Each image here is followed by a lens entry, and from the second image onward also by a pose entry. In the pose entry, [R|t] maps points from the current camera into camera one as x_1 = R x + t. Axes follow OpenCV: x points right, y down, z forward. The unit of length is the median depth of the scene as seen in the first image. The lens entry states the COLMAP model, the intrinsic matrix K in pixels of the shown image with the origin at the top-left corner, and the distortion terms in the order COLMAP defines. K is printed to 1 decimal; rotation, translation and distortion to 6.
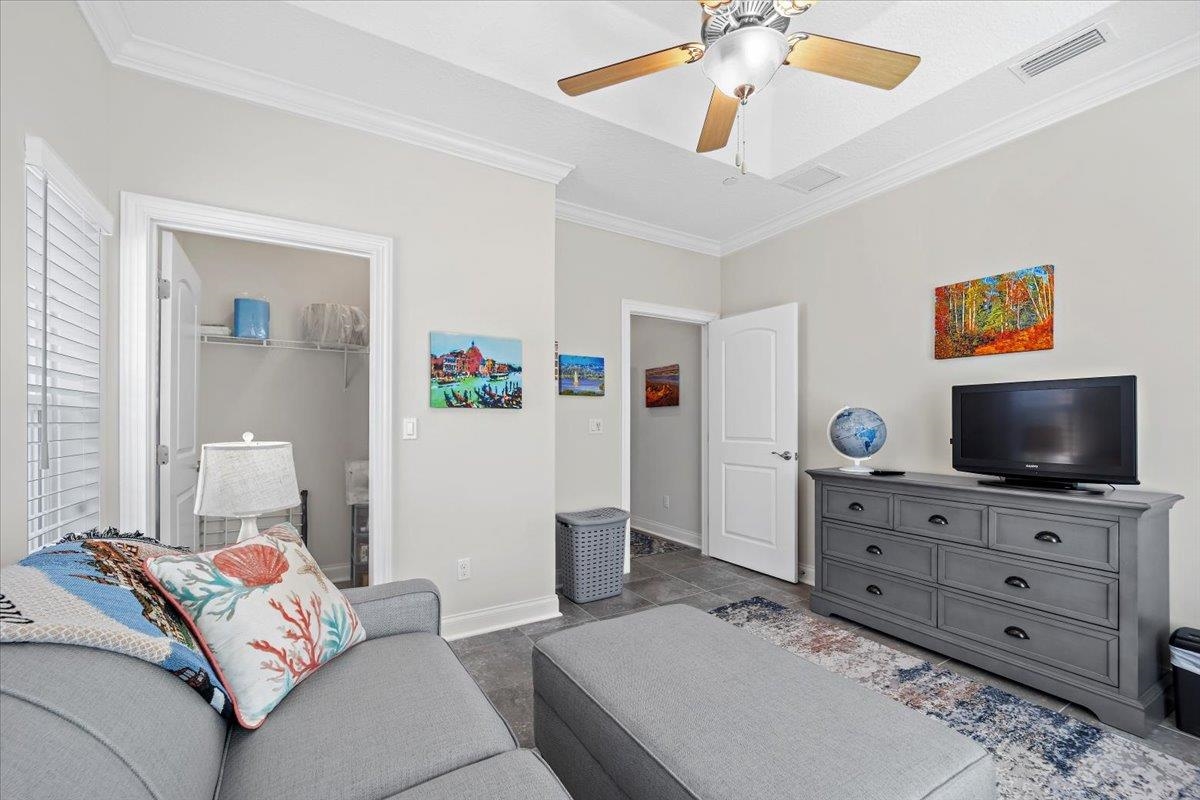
lens RADIAL K [[493.7, 0, 600.0], [0, 493.7, 408.2], [0, 0, 1]] dist [-0.023492, 0.000374]
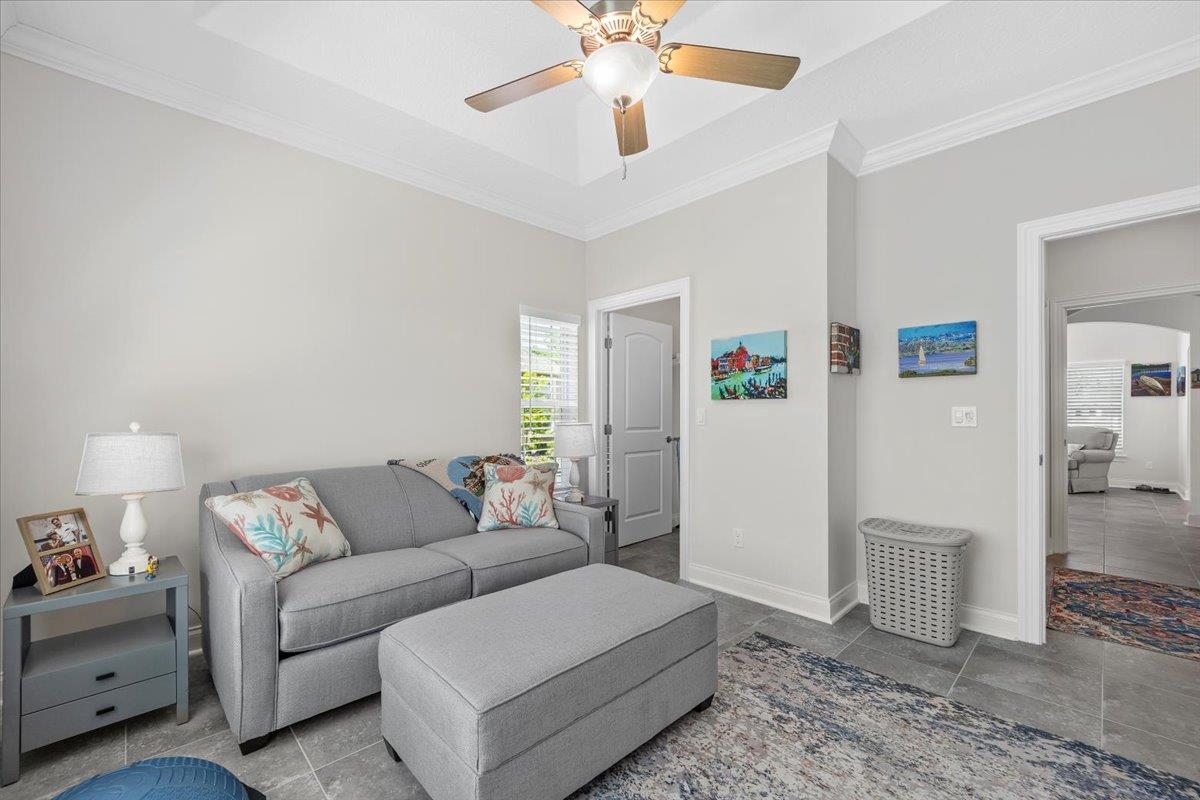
lens RADIAL K [[493.7, 0, 600.0], [0, 493.7, 408.2], [0, 0, 1]] dist [-0.023492, 0.000374]
pose [[0.203280, -0.014189, -0.979018, 0.779448], [0.030322, 0.999507, -0.008190, 0.018510], [0.978651, -0.028021, 0.203610, 0.436745]]
